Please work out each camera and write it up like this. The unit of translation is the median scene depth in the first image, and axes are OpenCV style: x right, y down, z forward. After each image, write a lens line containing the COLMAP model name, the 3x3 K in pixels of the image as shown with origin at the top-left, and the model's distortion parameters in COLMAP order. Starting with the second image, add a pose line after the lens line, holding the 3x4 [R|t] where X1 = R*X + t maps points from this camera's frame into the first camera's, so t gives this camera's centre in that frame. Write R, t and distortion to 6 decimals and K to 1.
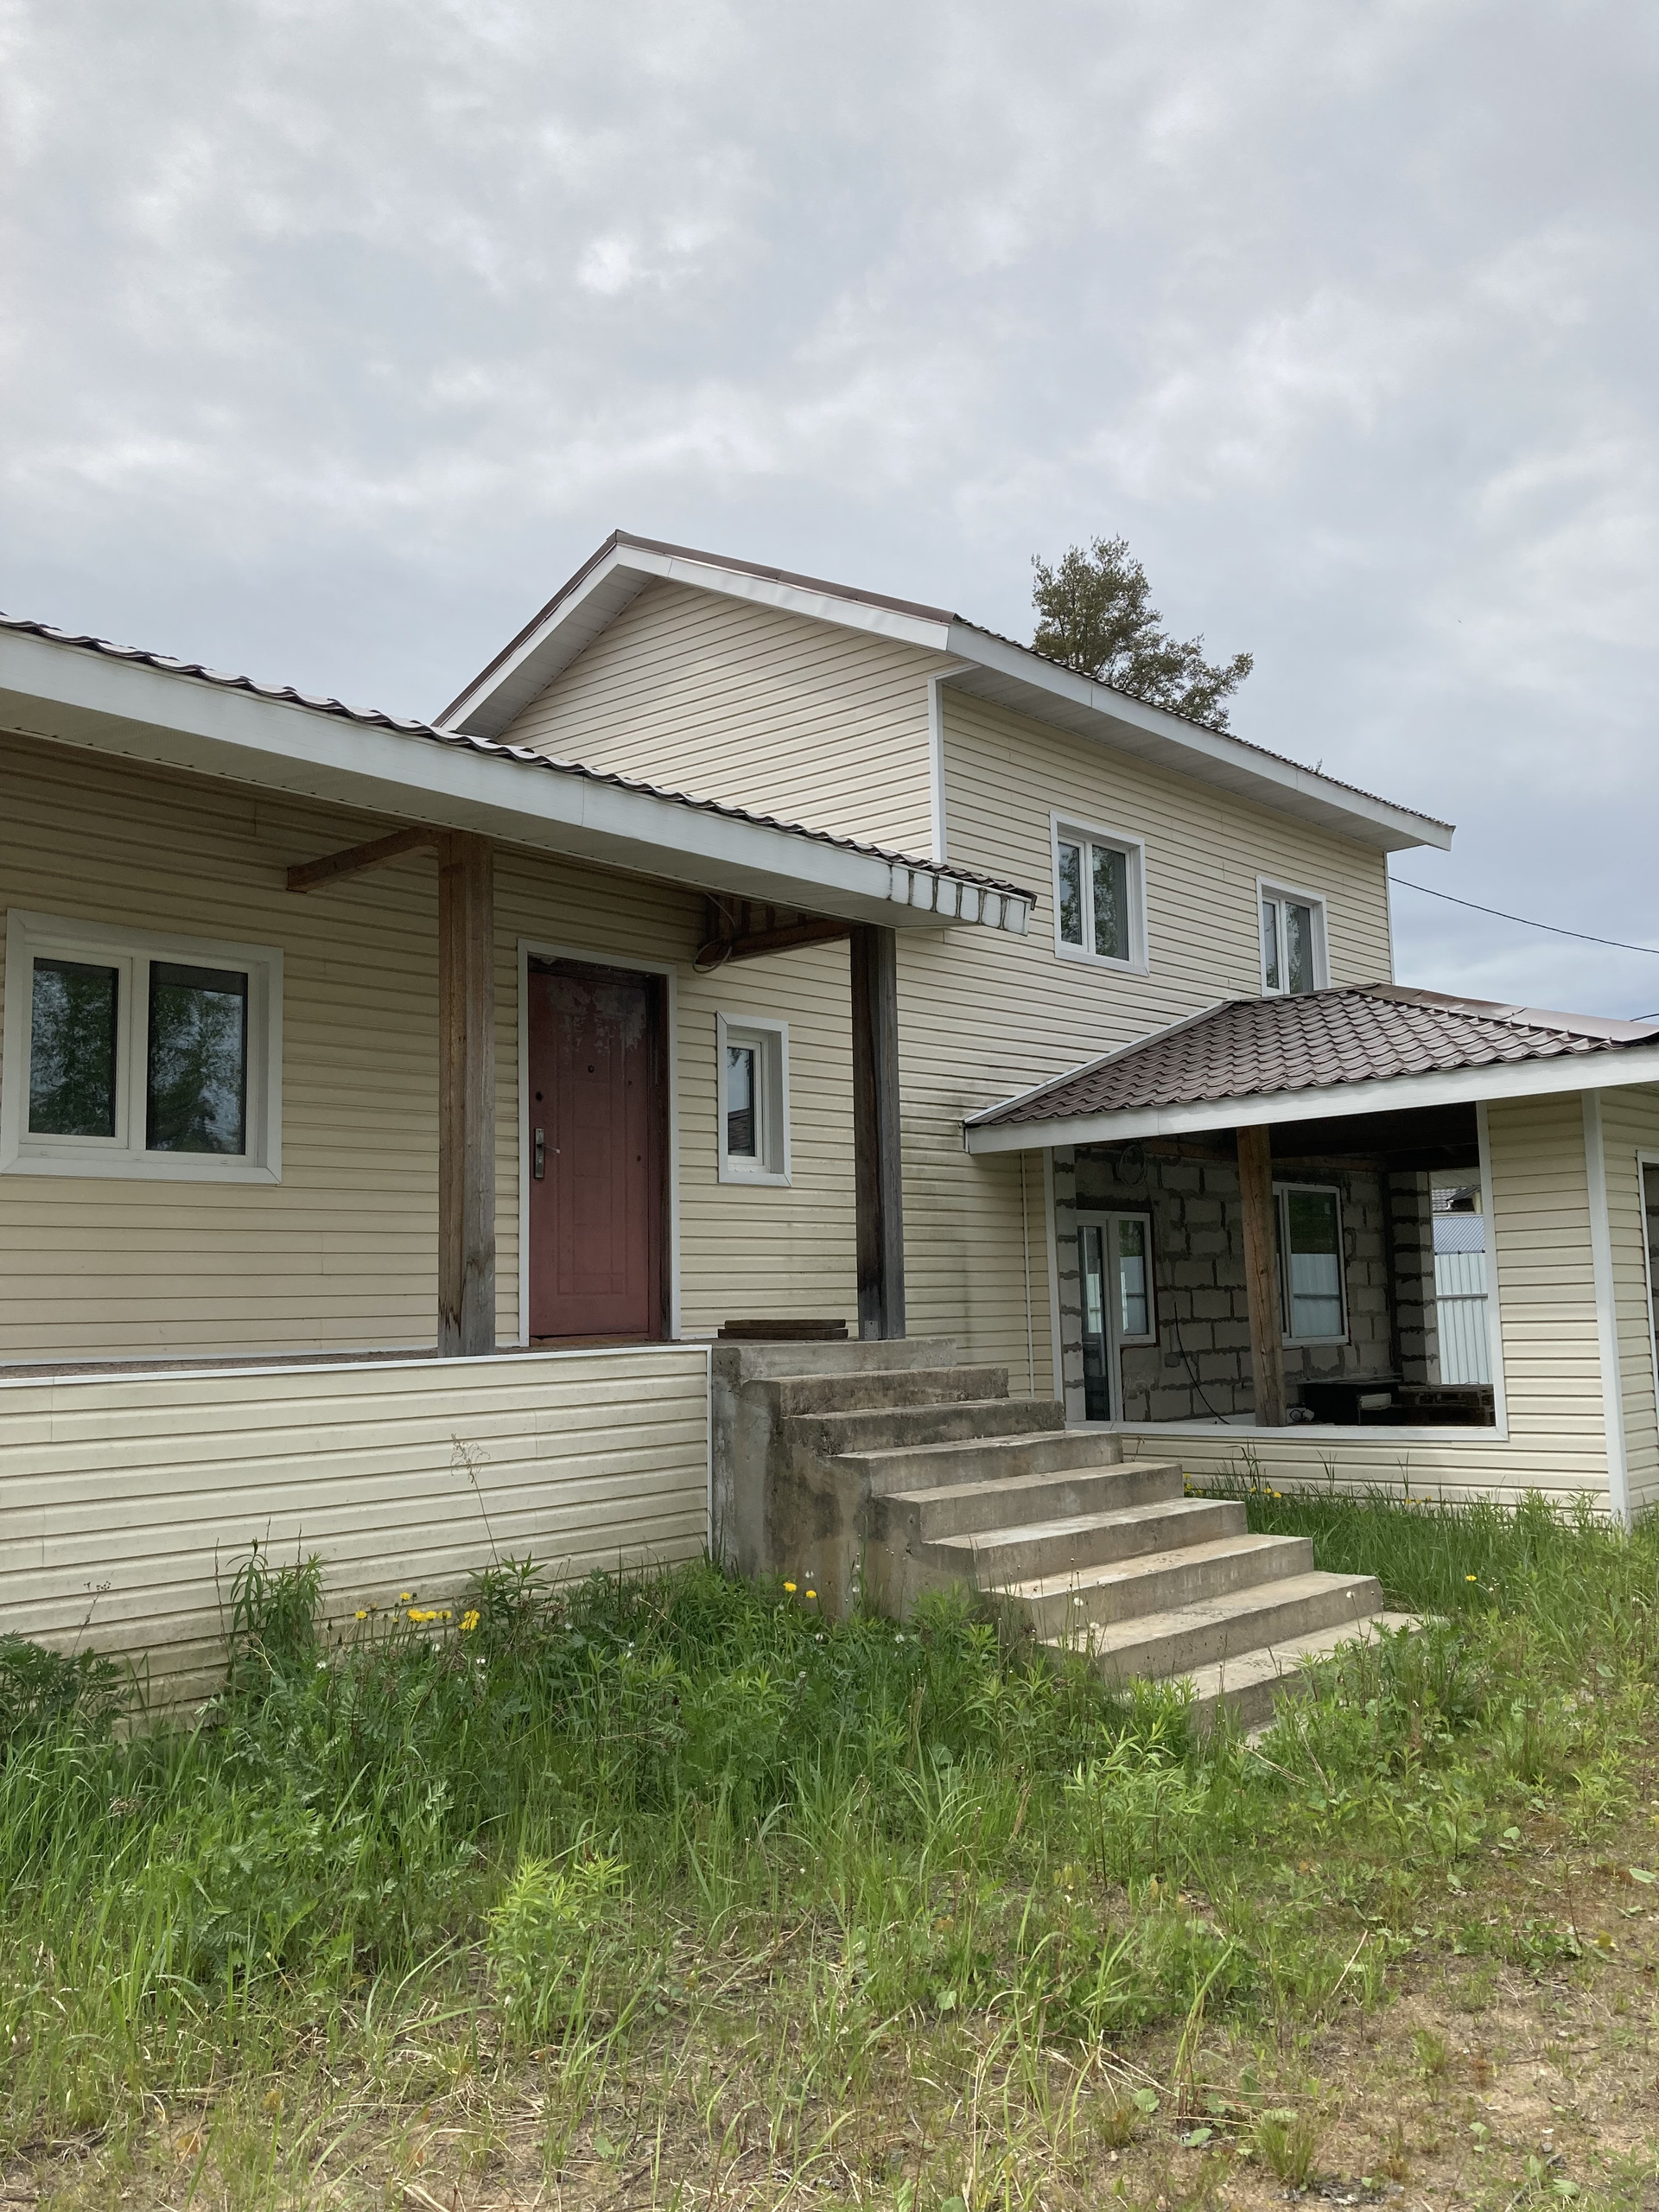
lens RADIAL K [[1802.4, 0, 833.4], [0, 1802.4, 1067.0], [0, 0, 1]] dist [0.039349, -0.051542]
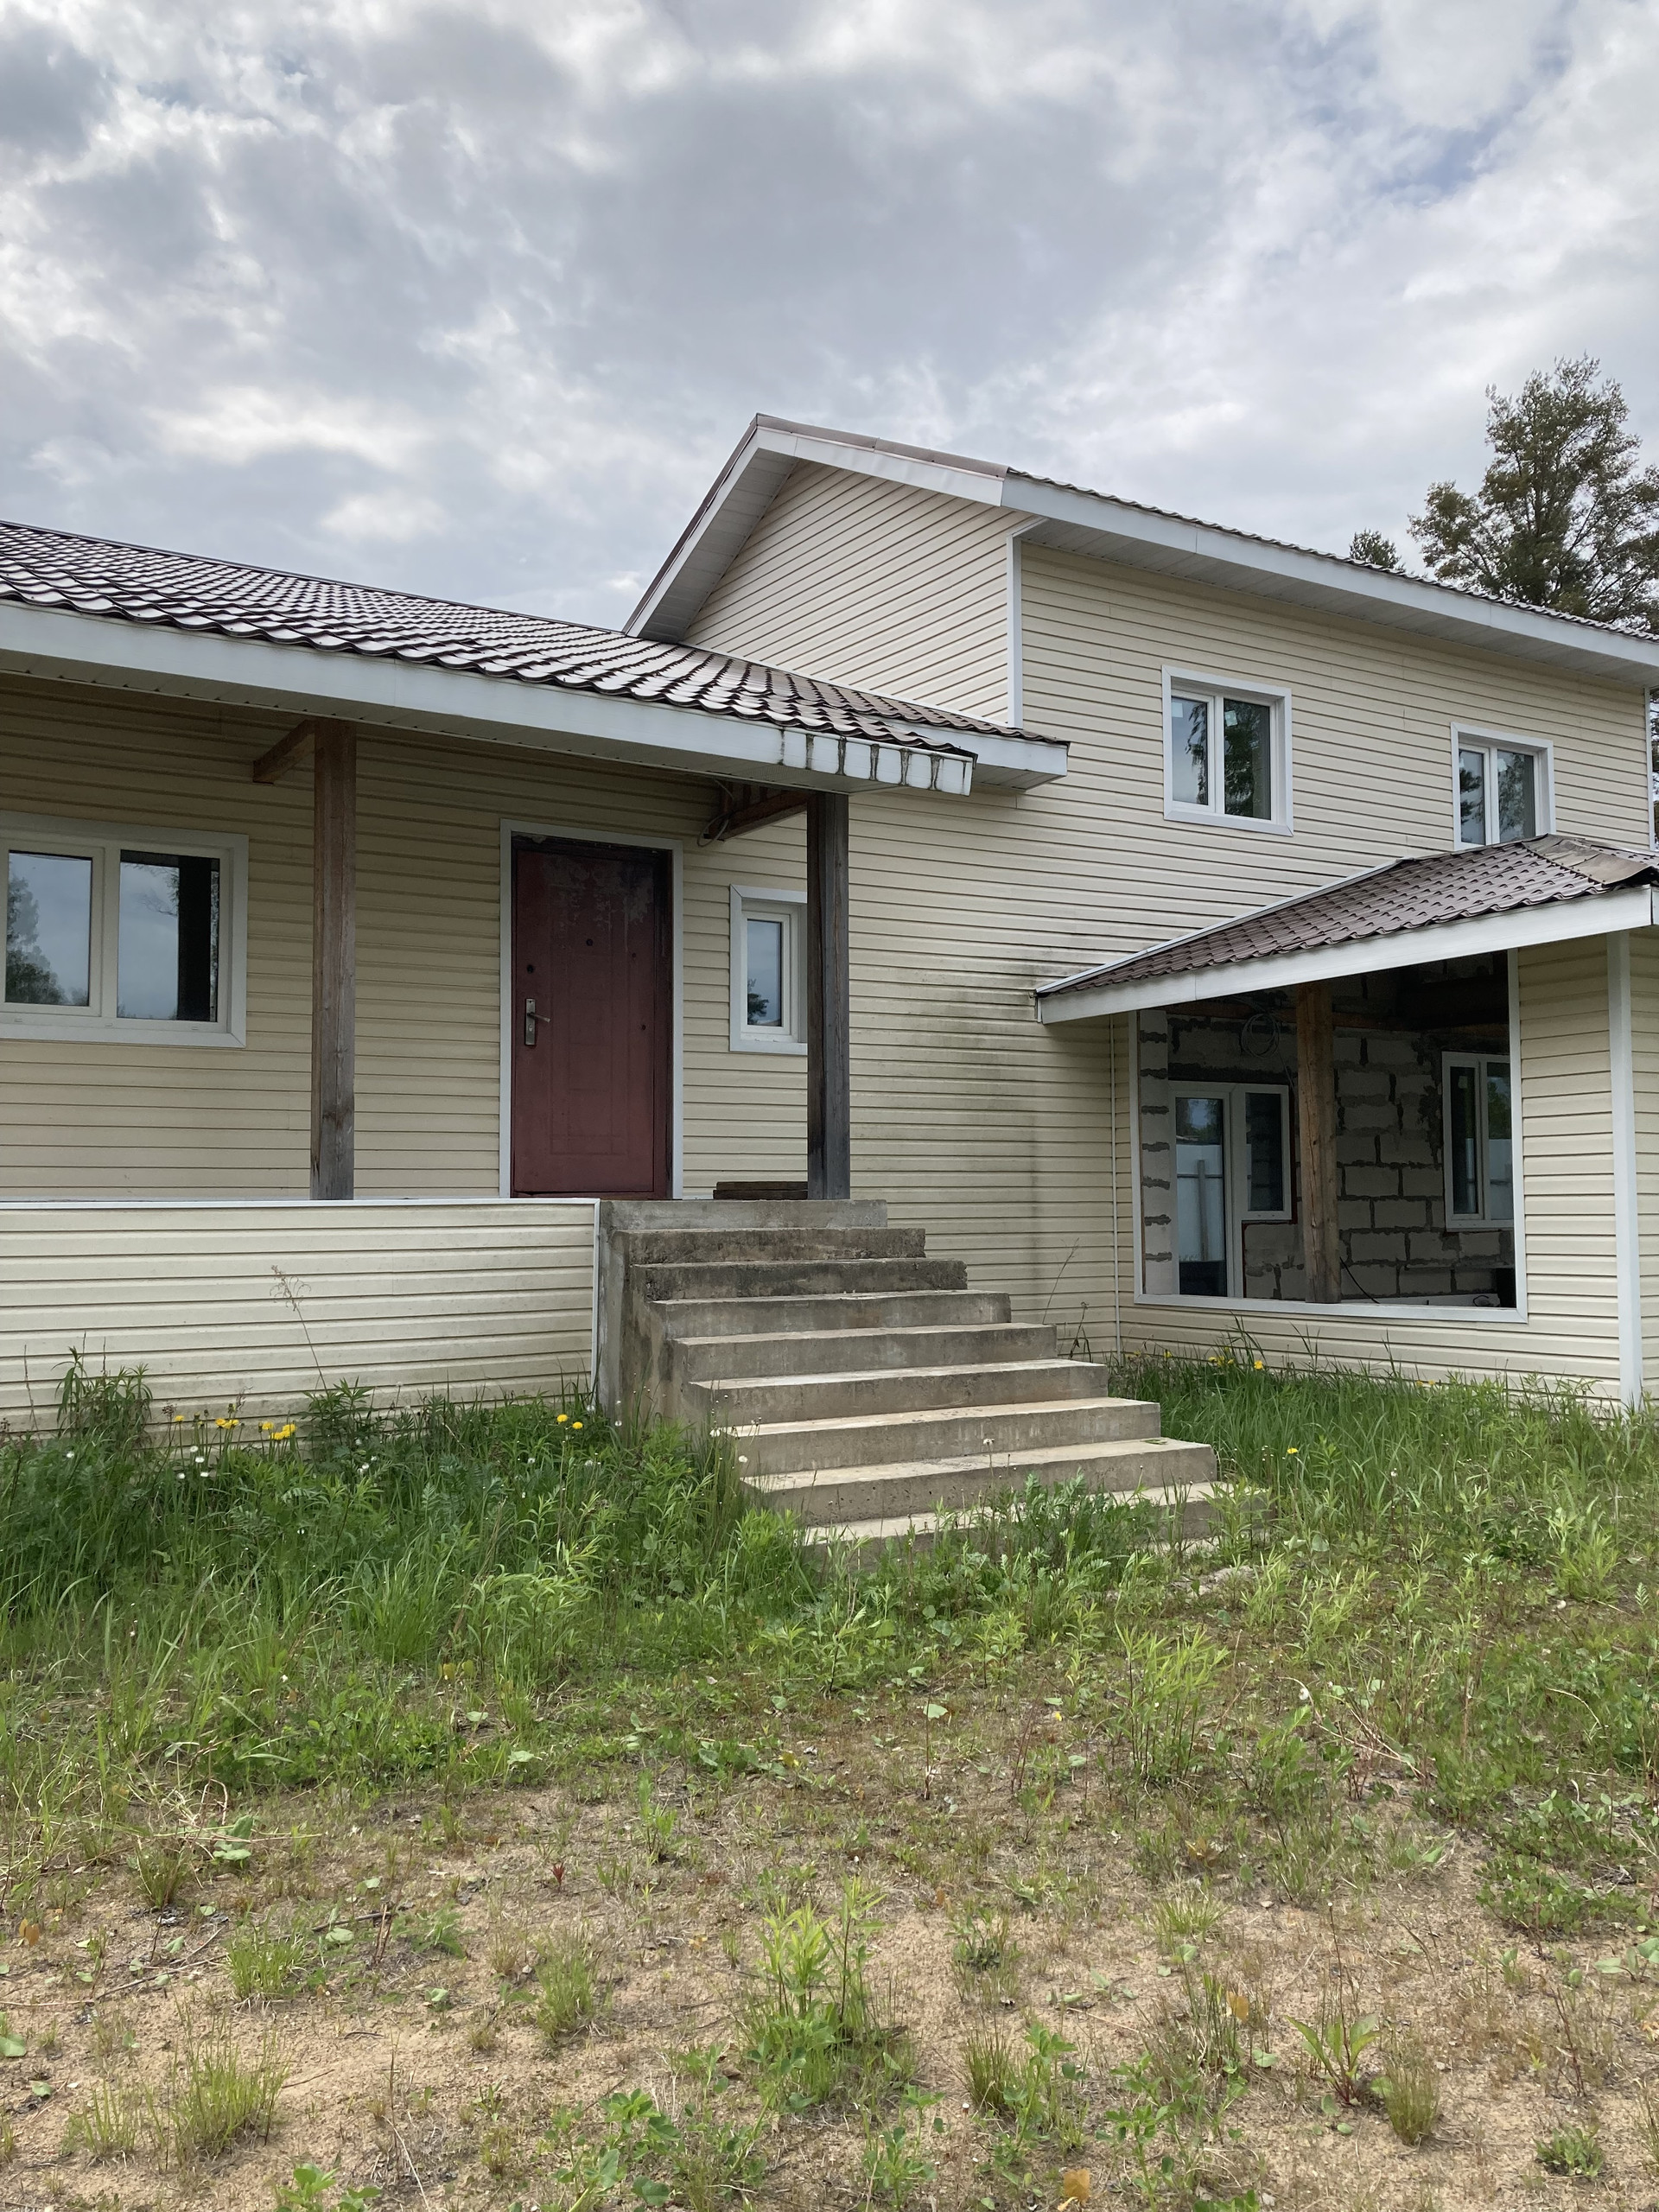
lens RADIAL K [[1802.4, 0, 863.4], [0, 1802.4, 1075.5], [0, 0, 1]] dist [0.039349, -0.051542]
pose [[0.962039, -0.002646, -0.272901, 0.287608], [0.020210, 0.997898, 0.061567, 0.016094], [0.272164, -0.064745, 0.960070, 0.026962]]
